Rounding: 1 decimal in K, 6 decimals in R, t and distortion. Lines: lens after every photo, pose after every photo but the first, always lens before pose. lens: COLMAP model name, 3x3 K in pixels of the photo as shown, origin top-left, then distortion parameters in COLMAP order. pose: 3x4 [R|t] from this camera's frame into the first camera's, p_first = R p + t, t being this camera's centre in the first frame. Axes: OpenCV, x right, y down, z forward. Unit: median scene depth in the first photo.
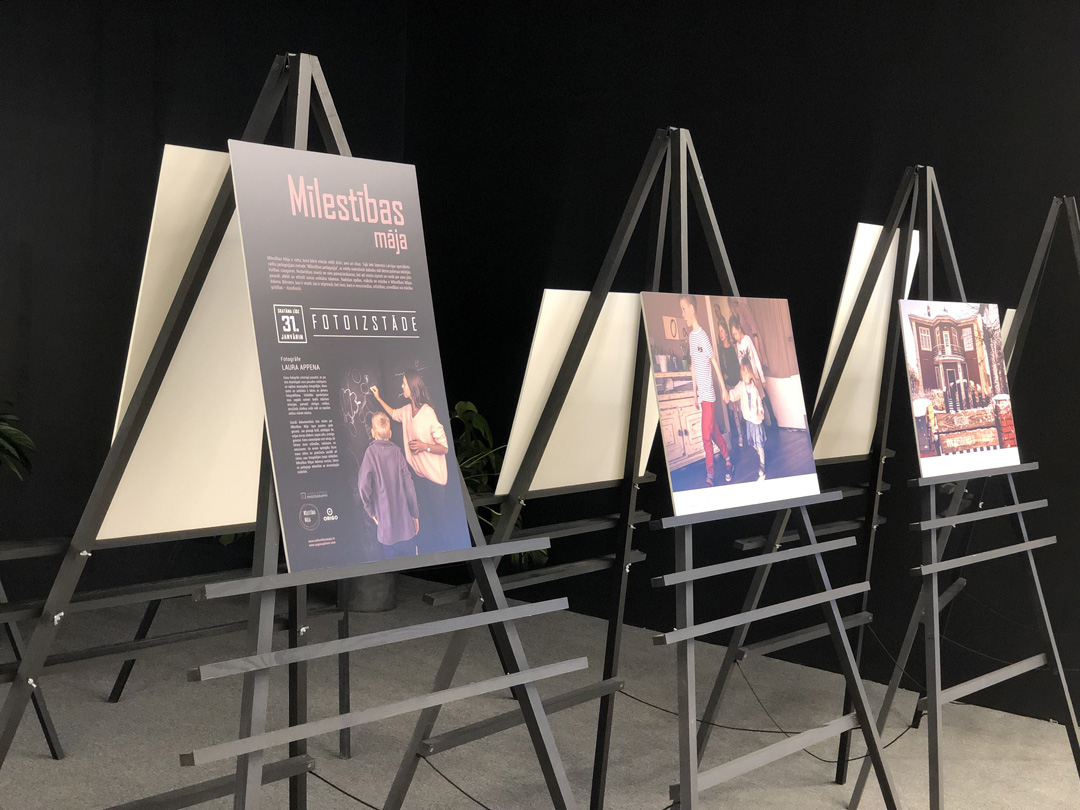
lens RADIAL K [[1646.8, 0, 540.0], [0, 1646.8, 405.0], [0, 0, 1]] dist [-0.013198, 1.013686]
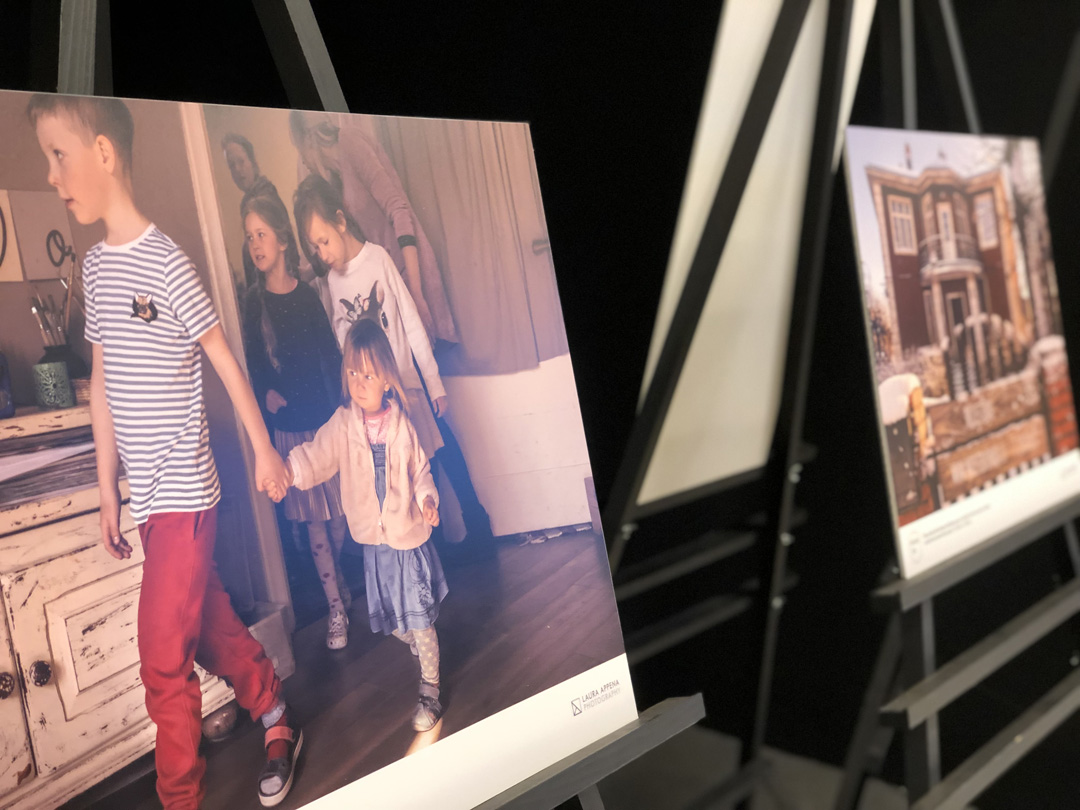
lens RADIAL K [[1669.5, 0, 540.0], [0, 1669.5, 405.0], [0, 0, 1]] dist [0.025402, 0.191309]
pose [[0.996987, -0.027962, 0.072348, 0.138888], [0.022026, 0.996422, 0.081591, -0.038922], [-0.074371, -0.079752, 0.994037, 0.729820]]
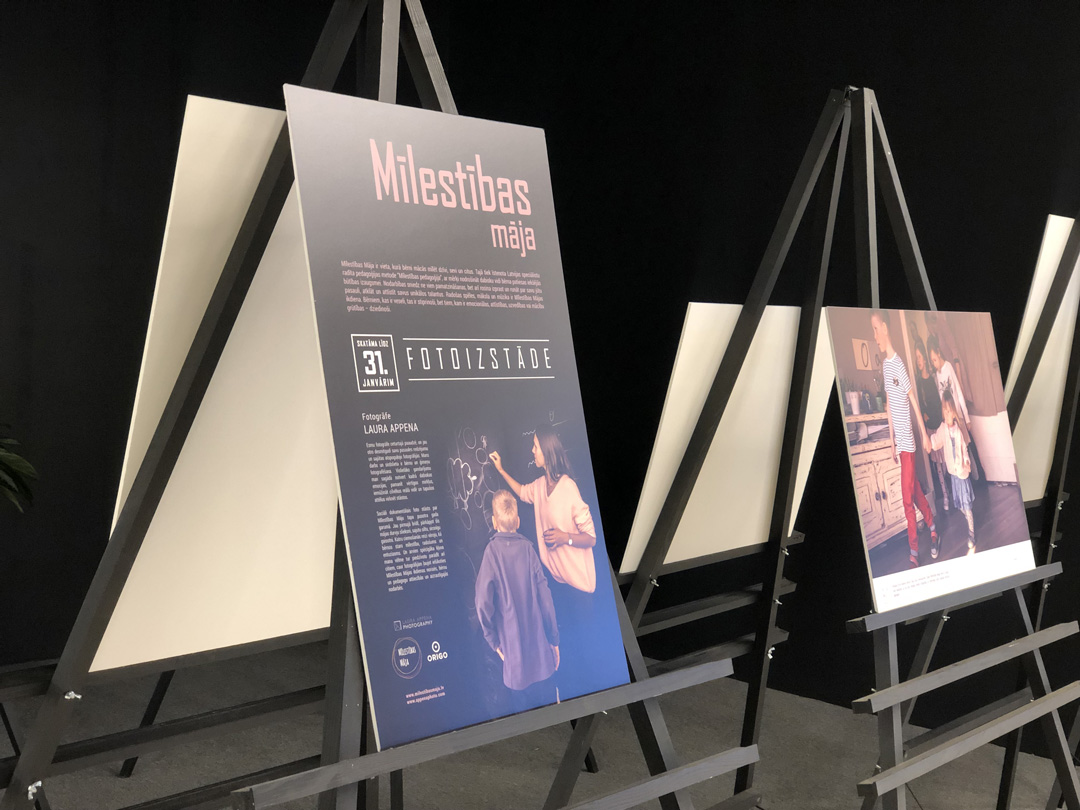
lens RADIAL K [[1669.5, 0, 540.0], [0, 1669.5, 405.0], [0, 0, 1]] dist [0.025402, 0.191309]
pose [[0.999932, -0.001360, -0.011592, -0.055756], [0.001348, 0.999999, -0.001054, -0.022620], [0.011594, 0.001039, 0.999932, 0.236101]]
